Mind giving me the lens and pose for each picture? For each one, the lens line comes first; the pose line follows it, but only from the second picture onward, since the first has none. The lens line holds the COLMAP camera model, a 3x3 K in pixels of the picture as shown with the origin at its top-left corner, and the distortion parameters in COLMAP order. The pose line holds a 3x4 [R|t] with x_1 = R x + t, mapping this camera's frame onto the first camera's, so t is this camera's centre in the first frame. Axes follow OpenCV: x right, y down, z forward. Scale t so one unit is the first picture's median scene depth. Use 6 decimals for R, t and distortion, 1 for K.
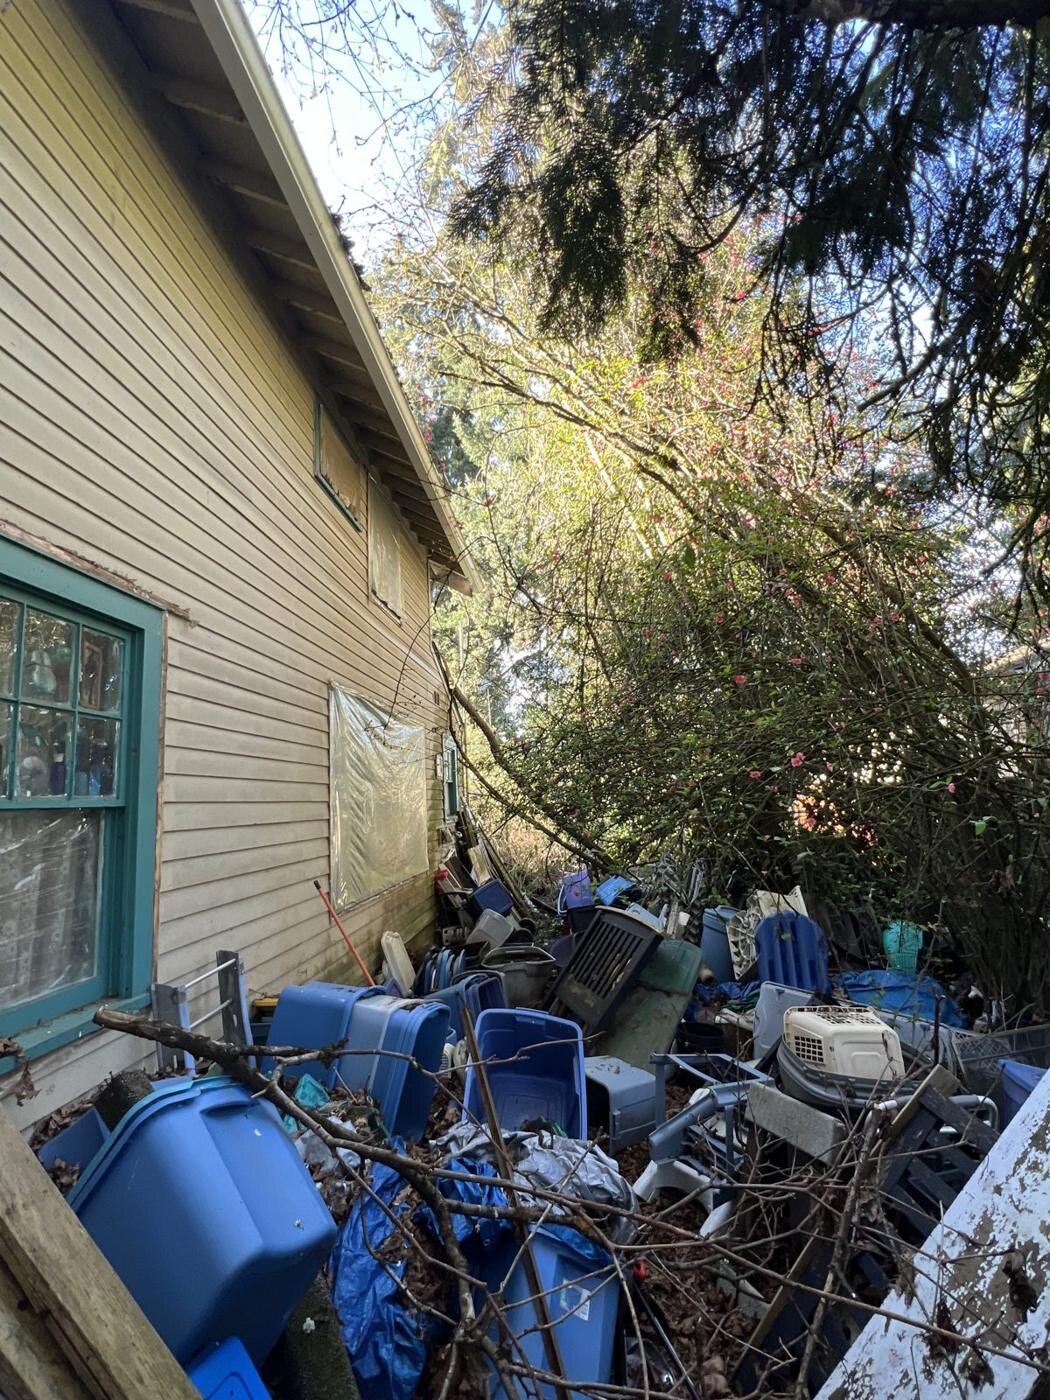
lens RADIAL K [[655.3, 0, 526.5], [0, 655.3, 699.0], [0, 0, 1]] dist [-0.003003, 0.002074]
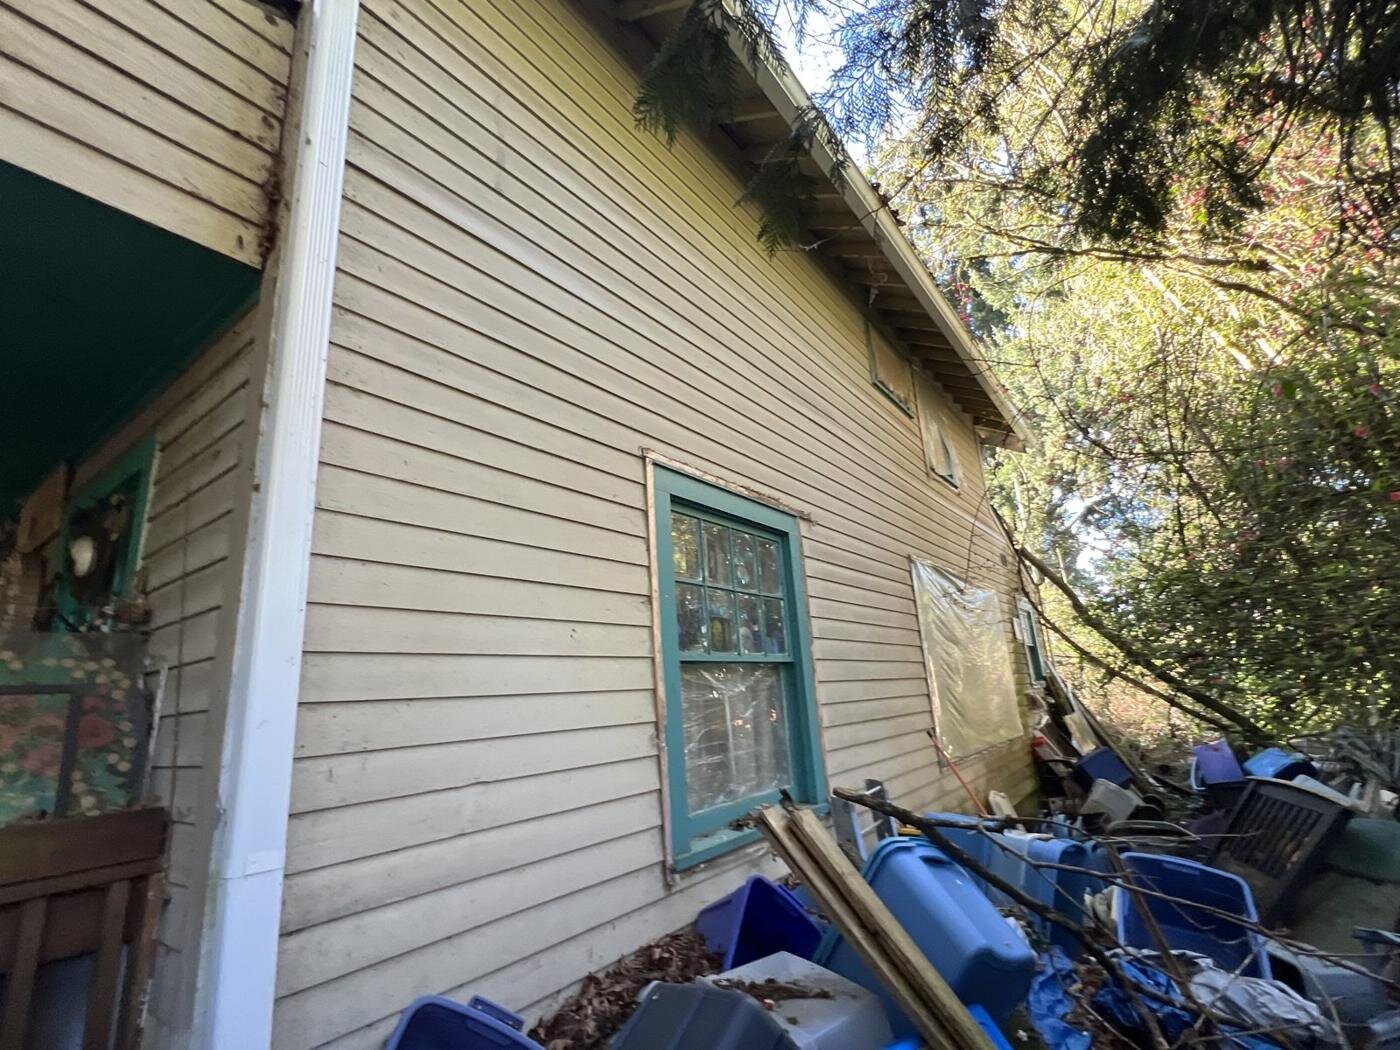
lens RADIAL K [[655.3, 0, 701.3], [0, 655.3, 521.1], [0, 0, 1]] dist [-0.003003, 0.002074]
pose [[0.847244, -0.142205, -0.511816, -0.013567], [0.101649, 0.989098, -0.106548, -0.000837], [0.521388, 0.038247, 0.852462, -0.127363]]
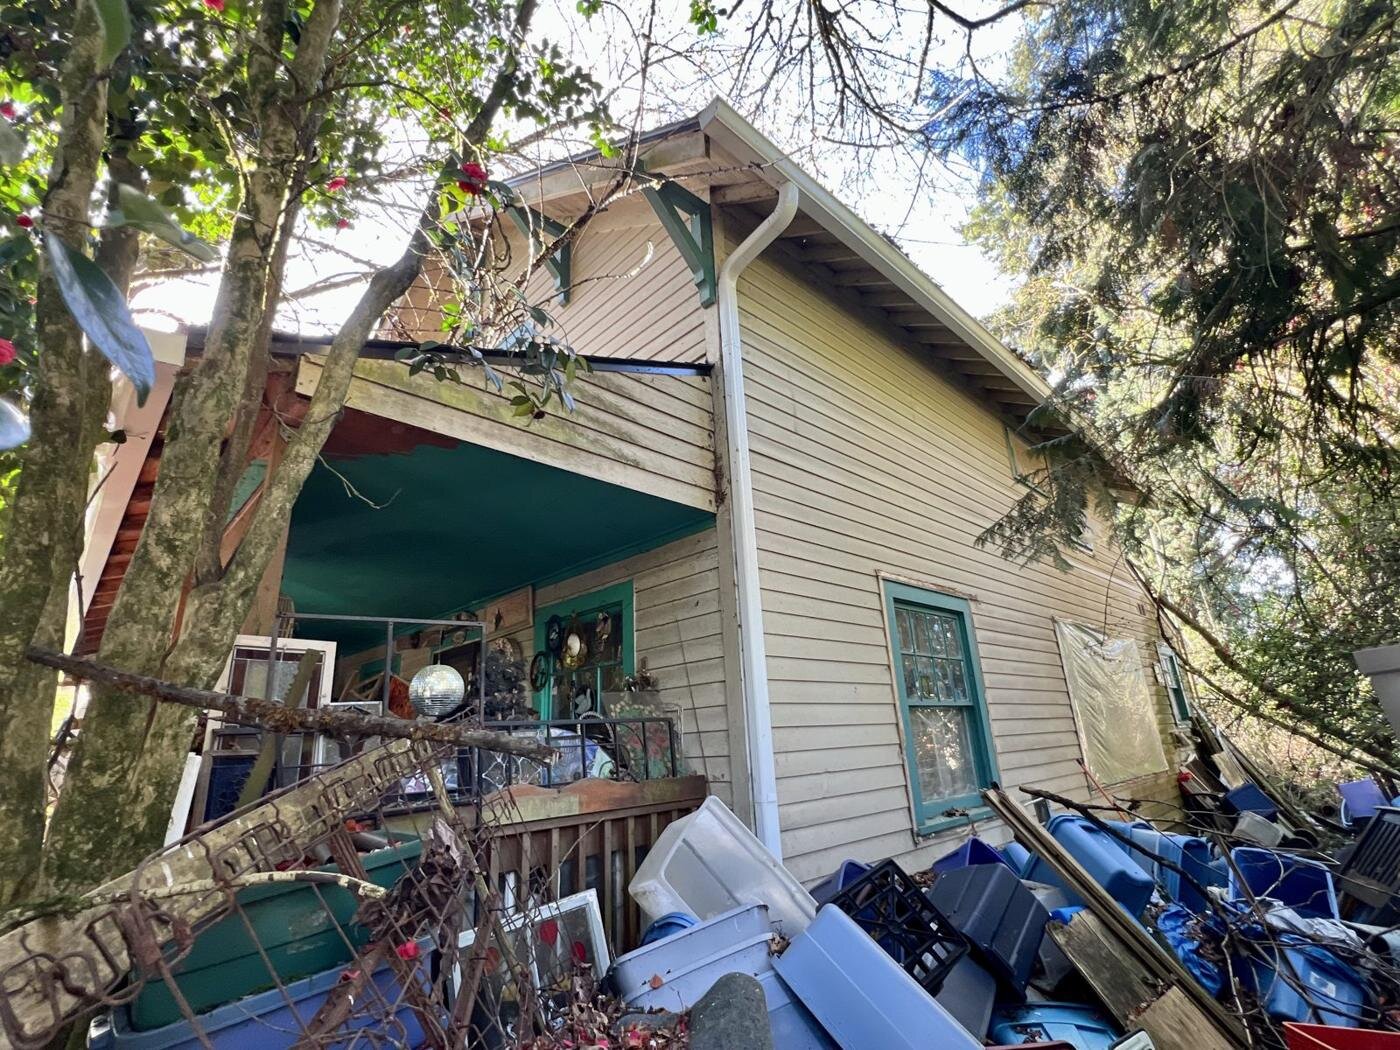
lens RADIAL K [[655.3, 0, 701.6], [0, 655.3, 523.3], [0, 0, 1]] dist [-0.003003, 0.002074]
pose [[0.745055, -0.194165, -0.638116, 0.059515], [0.110247, 0.979382, -0.169281, -0.056260], [0.657828, 0.055773, 0.751100, -0.457093]]
